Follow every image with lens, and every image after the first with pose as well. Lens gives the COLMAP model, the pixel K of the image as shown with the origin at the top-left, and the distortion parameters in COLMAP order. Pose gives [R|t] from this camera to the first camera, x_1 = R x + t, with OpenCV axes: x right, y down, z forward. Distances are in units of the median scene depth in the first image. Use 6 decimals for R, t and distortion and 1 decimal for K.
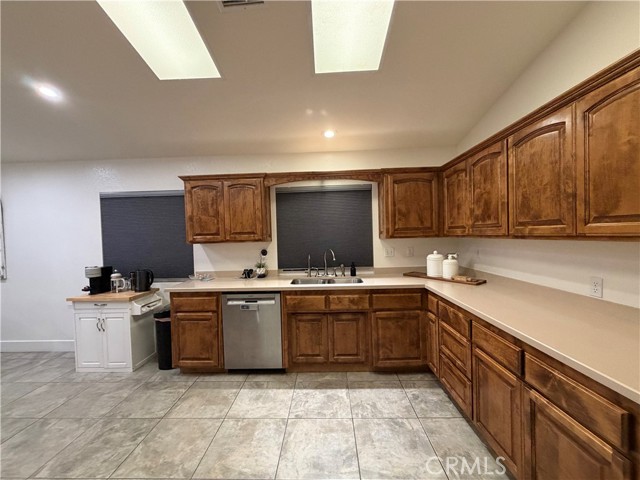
lens RADIAL K [[255.3, 0, 318.2], [0, 255.3, 241.1], [0, 0, 1]] dist [-0.000720, 0.000057]
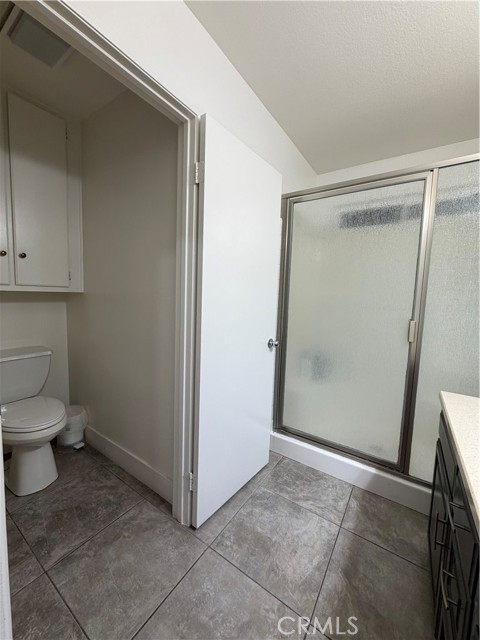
lens RADIAL K [[255.3, 0, 238.9], [0, 255.3, 318.1], [0, 0, 1]] dist [-0.000720, 0.000057]
pose [[-0.845349, -0.052573, 0.531621, -0.259665], [-0.001040, 0.995306, 0.096774, 0.081979], [-0.534213, 0.081255, -0.841436, 1.667679]]
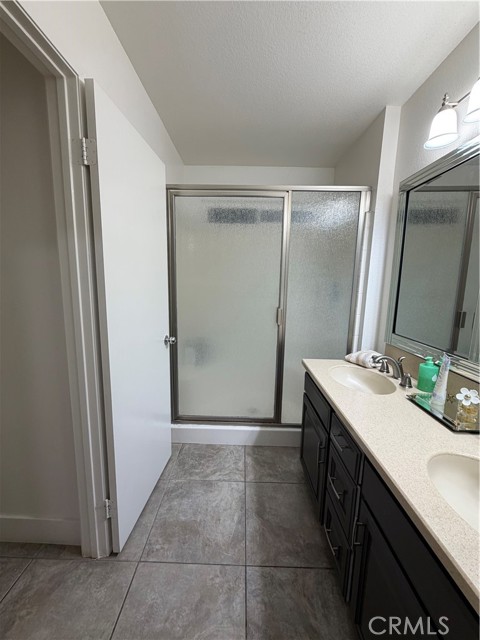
lens RADIAL K [[255.3, 0, 238.9], [0, 255.3, 318.1], [0, 0, 1]] dist [-0.000720, 0.000057]
pose [[-0.999845, 0.006637, -0.016305, -0.105174], [0.003742, 0.985172, 0.171529, 0.023892], [0.017202, 0.171441, -0.985044, 1.732918]]
